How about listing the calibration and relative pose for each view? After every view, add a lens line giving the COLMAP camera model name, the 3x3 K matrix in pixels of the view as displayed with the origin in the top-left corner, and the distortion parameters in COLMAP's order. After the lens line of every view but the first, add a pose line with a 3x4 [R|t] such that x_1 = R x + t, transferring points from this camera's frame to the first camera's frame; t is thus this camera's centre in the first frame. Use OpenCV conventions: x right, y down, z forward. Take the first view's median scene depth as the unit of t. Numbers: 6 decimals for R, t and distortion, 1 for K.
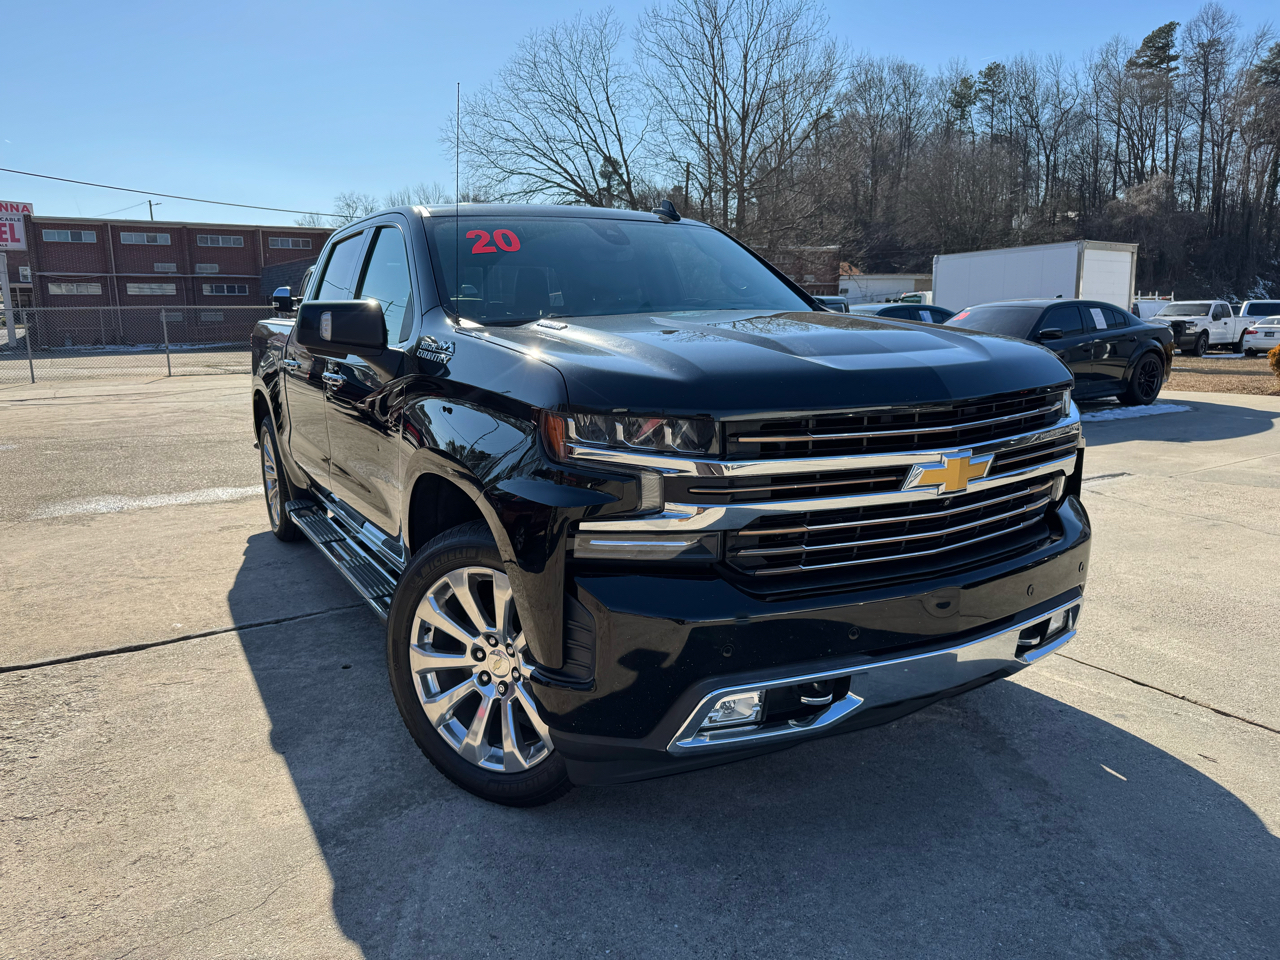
lens RADIAL K [[899.8, 0, 637.7], [0, 899.8, 480.7], [0, 0, 1]] dist [-0.000332, 0.003218]
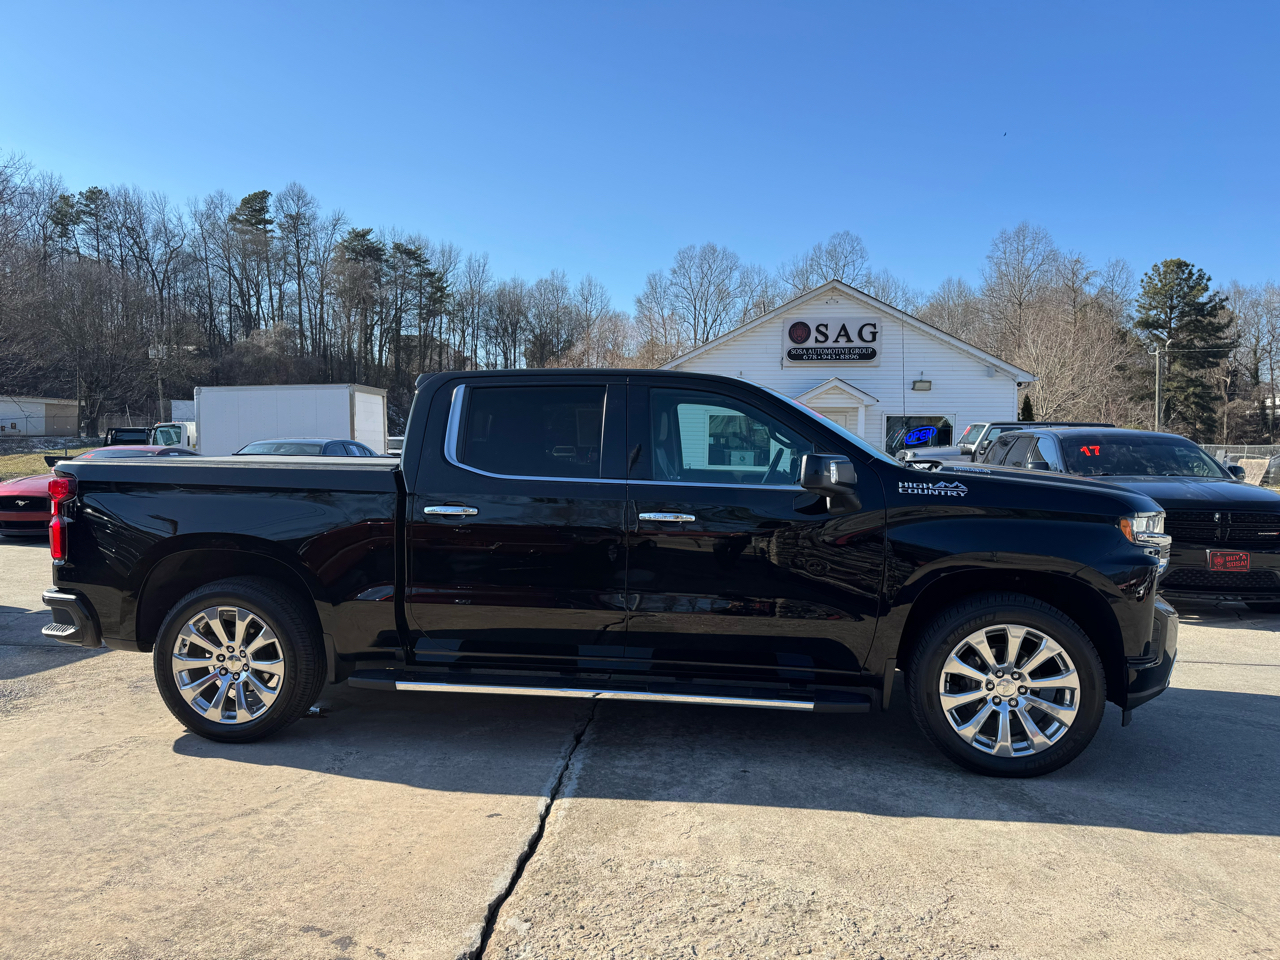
lens RADIAL K [[893.0, 0, 640.6], [0, 893.0, 484.1], [0, 0, 1]] dist [0.070046, -0.109810]
pose [[0.599884, -0.023776, 0.799733, -0.845472], [0.134332, 0.988362, -0.071379, -0.053480], [-0.788729, 0.150249, 0.596097, 0.256831]]
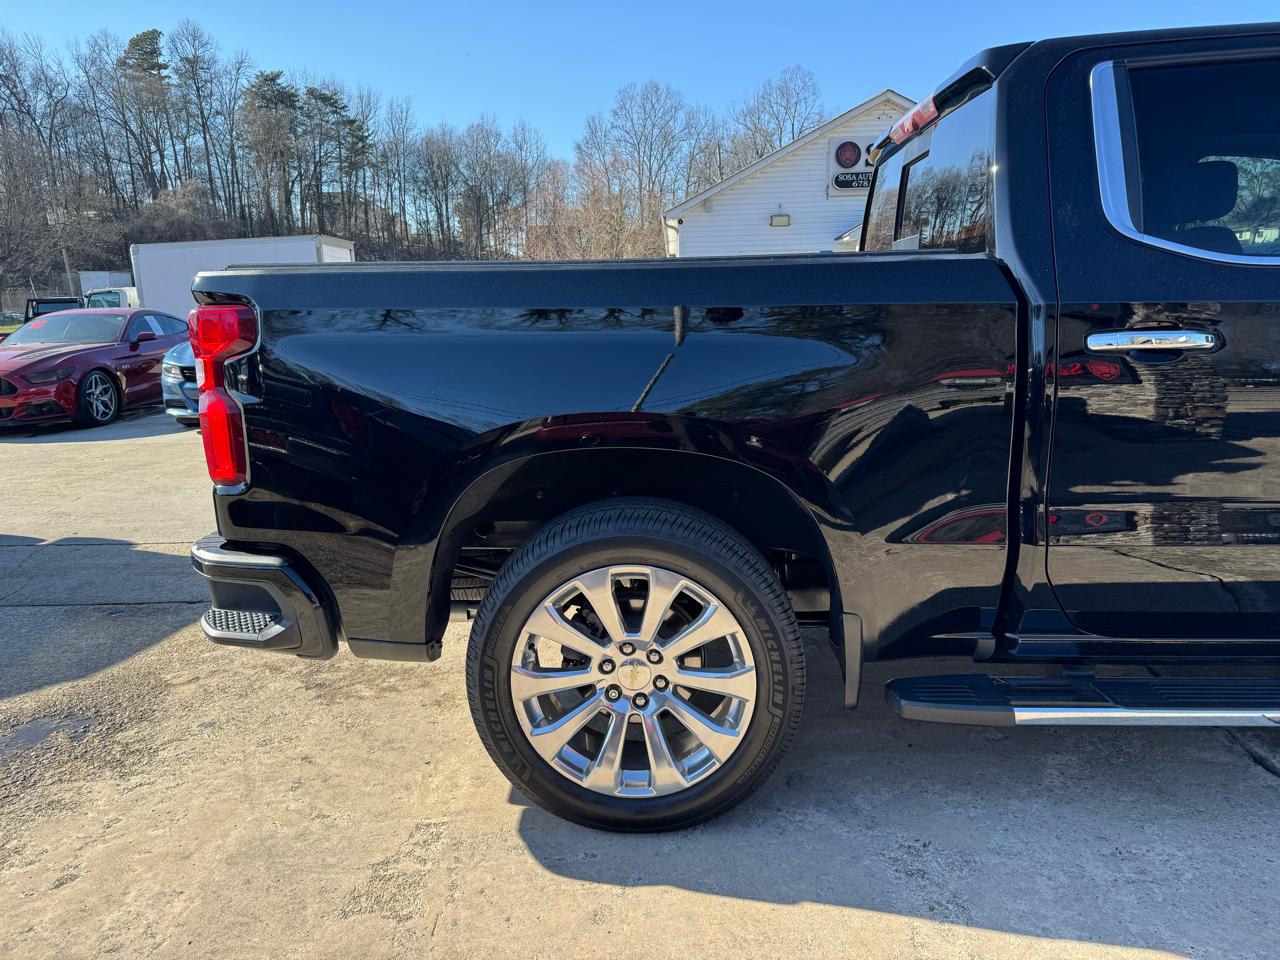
lens RADIAL K [[908.5, 0, 640.3], [0, 908.5, 480.5], [0, 0, 1]] dist [-0.008140, 0.004902]
pose [[0.541407, -0.167682, 0.823869, -0.727699], [0.175250, 0.980893, 0.084475, -0.119281], [-0.822293, 0.098648, 0.560449, 0.830583]]
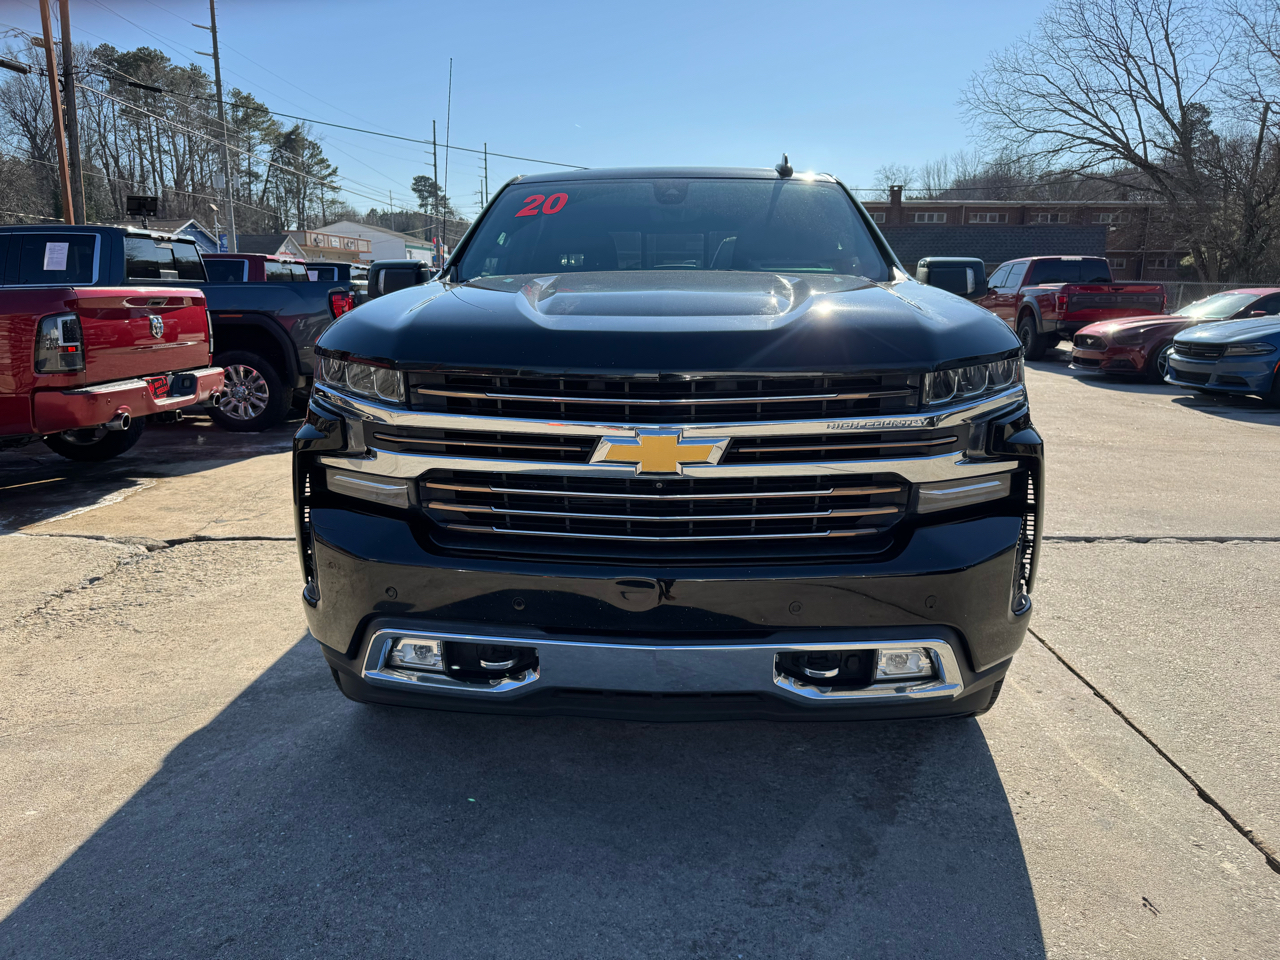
lens RADIAL K [[890.2, 0, 642.8], [0, 890.2, 490.2], [0, 0, 1]] dist [0.023367, -0.031302]
pose [[0.849109, 0.128130, -0.512442, 0.329038], [-0.107006, 0.991744, 0.070666, -0.012993], [0.517265, -0.005169, 0.855809, 0.102443]]
